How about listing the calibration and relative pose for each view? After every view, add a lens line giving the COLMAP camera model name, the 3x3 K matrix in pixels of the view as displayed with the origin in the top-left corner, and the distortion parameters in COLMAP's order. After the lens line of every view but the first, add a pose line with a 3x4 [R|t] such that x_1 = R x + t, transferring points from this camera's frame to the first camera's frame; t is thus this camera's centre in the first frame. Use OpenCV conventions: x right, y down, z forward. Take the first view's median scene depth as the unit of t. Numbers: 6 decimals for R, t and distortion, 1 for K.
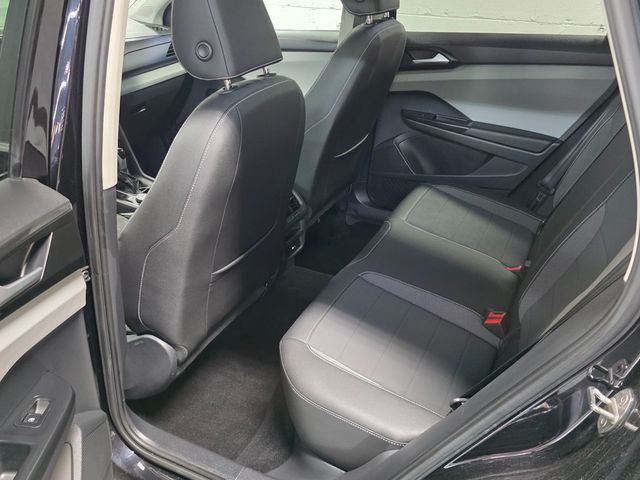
lens RADIAL K [[547.8, 0, 323.9], [0, 547.8, 242.2], [0, 0, 1]] dist [0.038049, -0.040328]
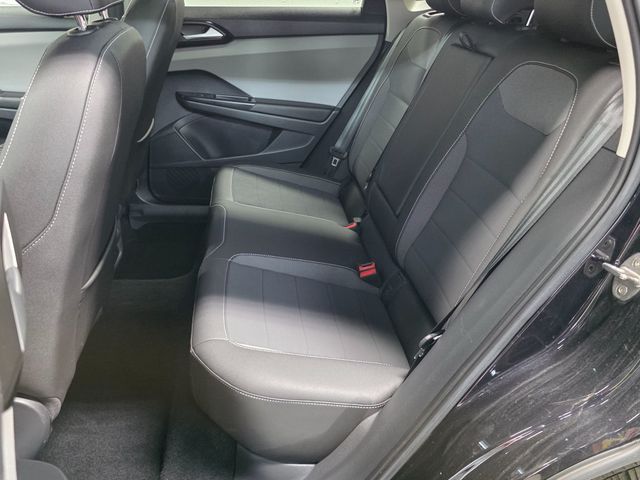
lens RADIAL K [[547.8, 0, 323.0], [0, 547.8, 237.6], [0, 0, 1]] dist [0.038049, -0.040328]
pose [[0.845521, -0.196755, 0.496369, -0.168545], [0.209859, 0.977274, 0.029904, 0.021857], [-0.490973, 0.078883, 0.867596, 0.110389]]
